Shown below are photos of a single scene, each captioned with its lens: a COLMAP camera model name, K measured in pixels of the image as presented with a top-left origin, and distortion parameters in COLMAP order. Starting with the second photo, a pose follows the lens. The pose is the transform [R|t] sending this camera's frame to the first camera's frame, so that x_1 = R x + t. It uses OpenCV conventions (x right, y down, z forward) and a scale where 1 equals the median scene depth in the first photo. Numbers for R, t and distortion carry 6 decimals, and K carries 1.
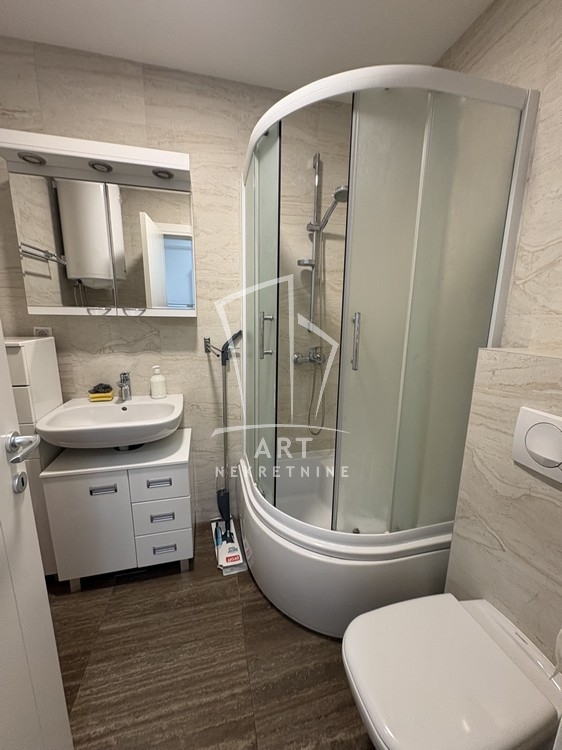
lens RADIAL K [[297.6, 0, 281.0], [0, 297.6, 375.0], [0, 0, 1]] dist [0.000025, 0.000162]
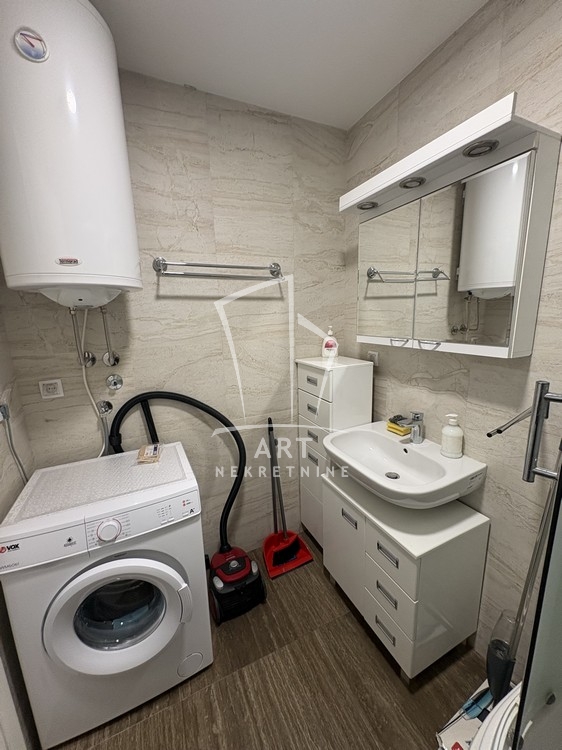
lens RADIAL K [[301.5, 0, 282.4], [0, 301.5, 372.4], [0, 0, 1]] dist [-0.001160, 0.000059]
pose [[0.183549, 0.171603, -0.967916, 0.248464], [-0.153096, 0.977620, 0.144292, -0.199340], [0.971016, 0.121699, 0.205713, 0.455863]]
